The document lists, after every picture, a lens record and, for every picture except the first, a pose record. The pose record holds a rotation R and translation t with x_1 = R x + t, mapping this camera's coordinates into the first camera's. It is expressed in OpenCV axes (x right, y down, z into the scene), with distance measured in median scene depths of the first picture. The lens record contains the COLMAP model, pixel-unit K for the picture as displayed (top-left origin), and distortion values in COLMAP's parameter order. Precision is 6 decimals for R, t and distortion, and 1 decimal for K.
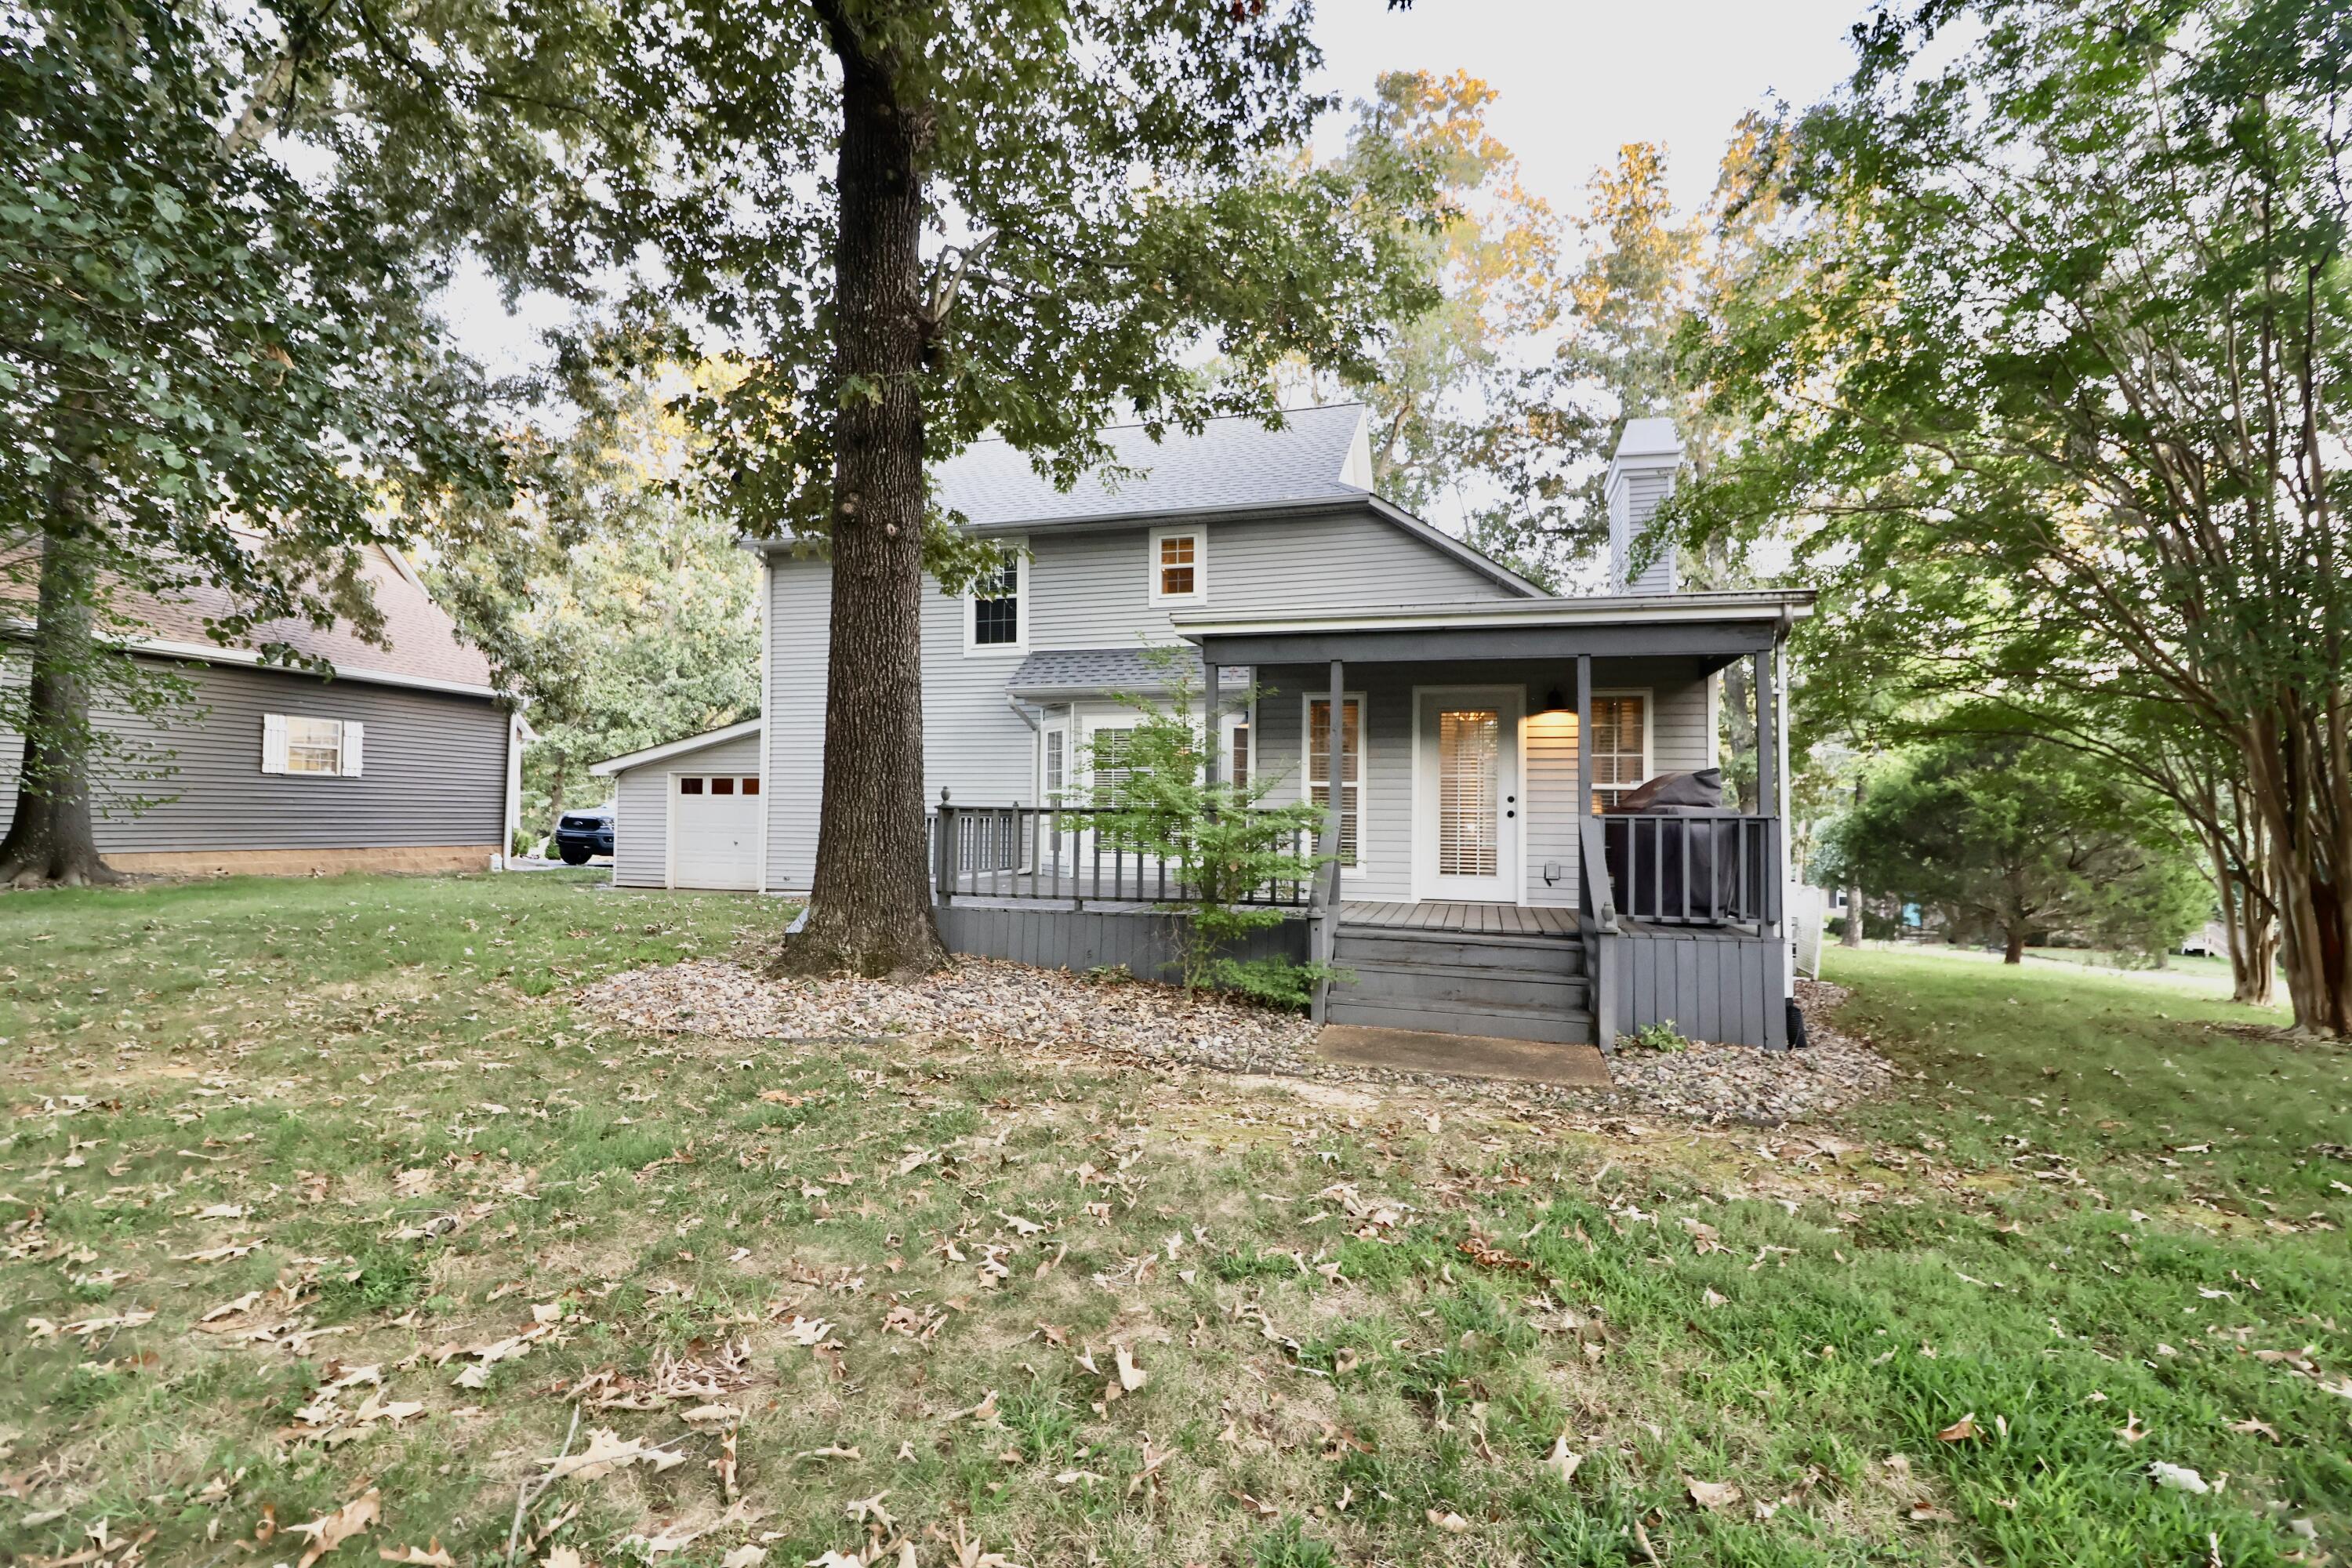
lens RADIAL K [[1081.5, 0, 1192.7], [0, 1081.5, 776.3], [0, 0, 1]] dist [-0.011344, -0.006148]
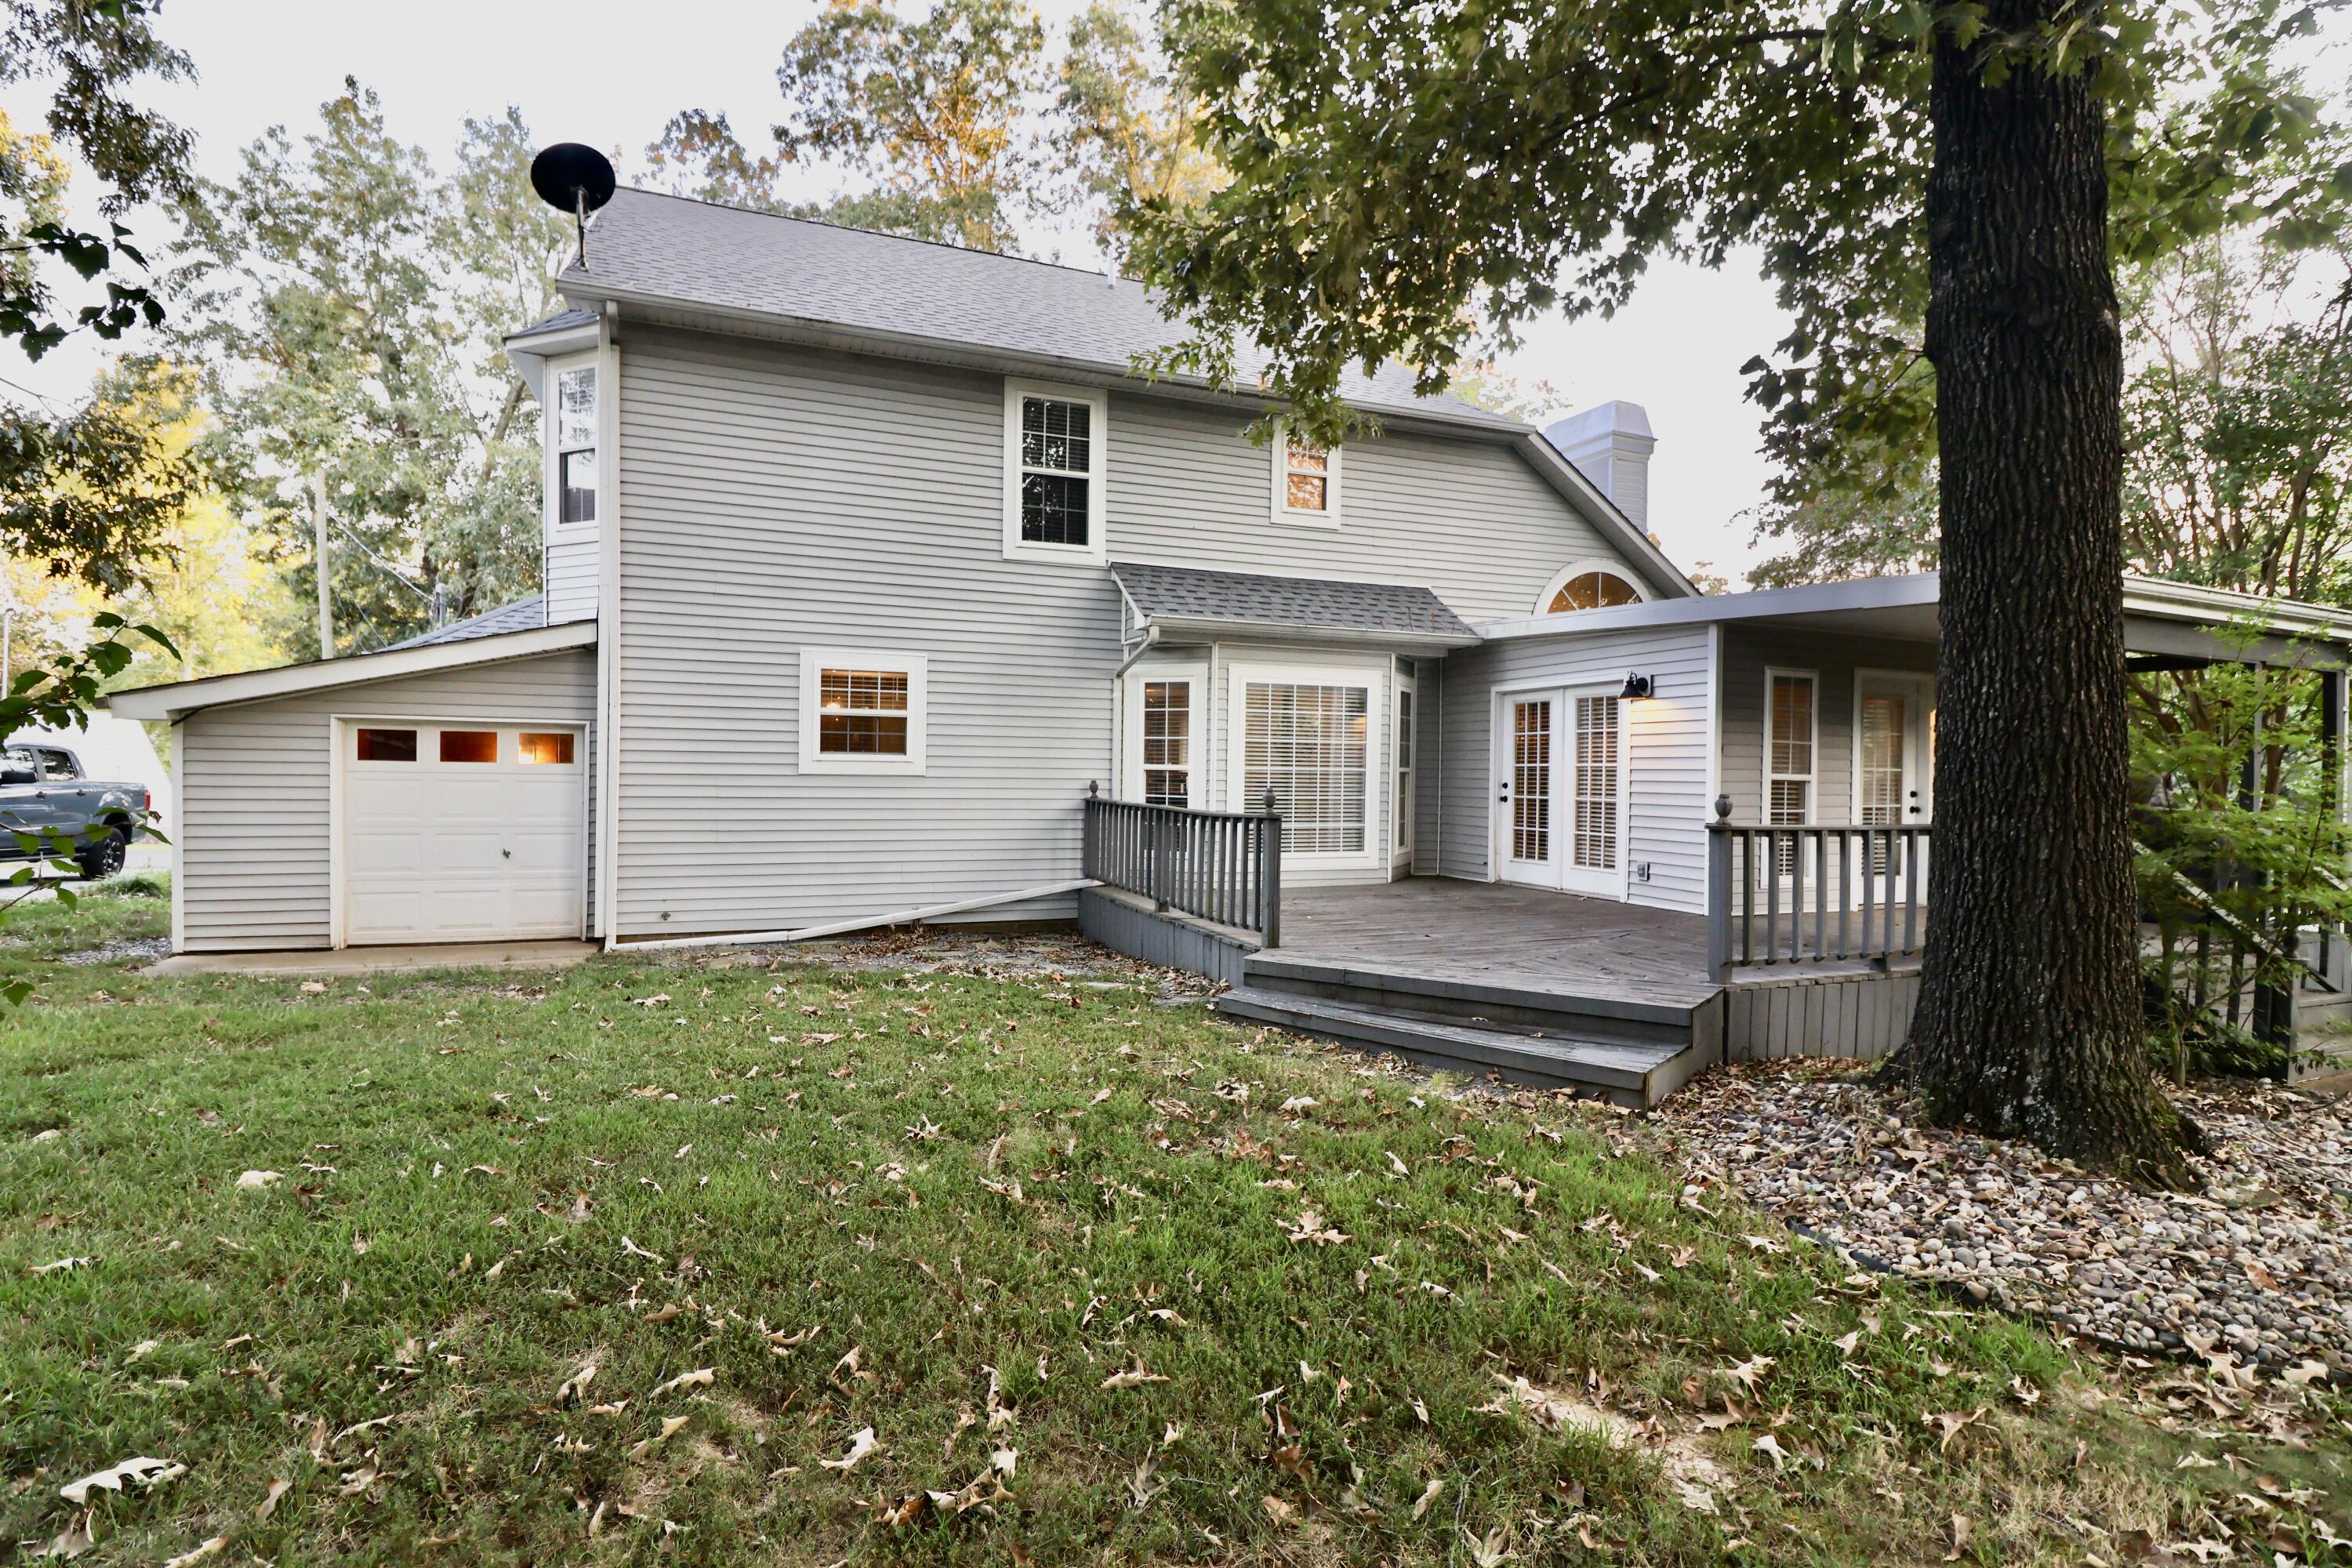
lens RADIAL K [[1081.5, 0, 1169.9], [0, 1081.5, 776.1], [0, 0, 1]] dist [-0.011344, -0.006148]
pose [[0.806001, -0.001977, 0.591911, -0.520939], [-0.030336, 0.998542, 0.044645, -0.011587], [-0.591136, -0.053940, 0.804766, 0.416386]]
